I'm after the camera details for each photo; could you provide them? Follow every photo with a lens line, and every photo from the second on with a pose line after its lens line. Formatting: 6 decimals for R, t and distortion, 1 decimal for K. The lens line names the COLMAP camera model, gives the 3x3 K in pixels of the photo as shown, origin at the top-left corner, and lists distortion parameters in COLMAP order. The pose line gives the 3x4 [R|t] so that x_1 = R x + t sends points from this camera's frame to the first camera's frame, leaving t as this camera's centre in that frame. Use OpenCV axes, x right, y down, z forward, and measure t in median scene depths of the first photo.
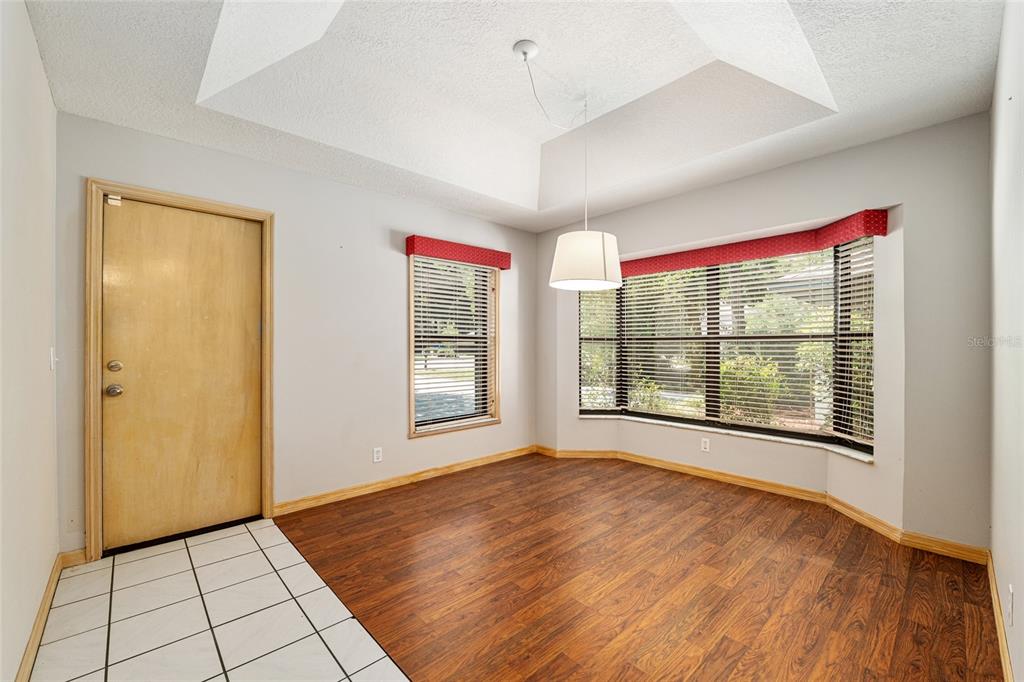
lens RADIAL K [[429.2, 0, 520.5], [0, 429.2, 345.5], [0, 0, 1]] dist [-0.009979, -0.000680]
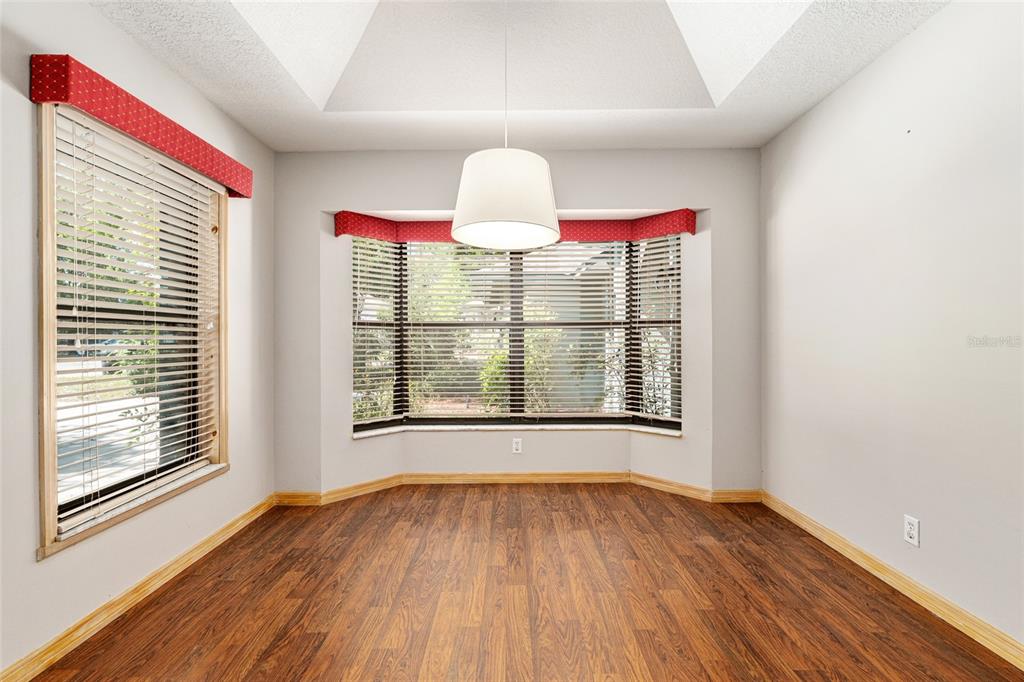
lens RADIAL K [[454.9, 0, 510.0], [0, 454.9, 337.7], [0, 0, 1]] dist [-0.006939, 0.001246]
pose [[0.681789, -0.002858, 0.731544, -0.268588], [0.004032, 0.999992, 0.000148, 0.010955], [-0.731538, 0.002849, 0.681795, 0.389125]]
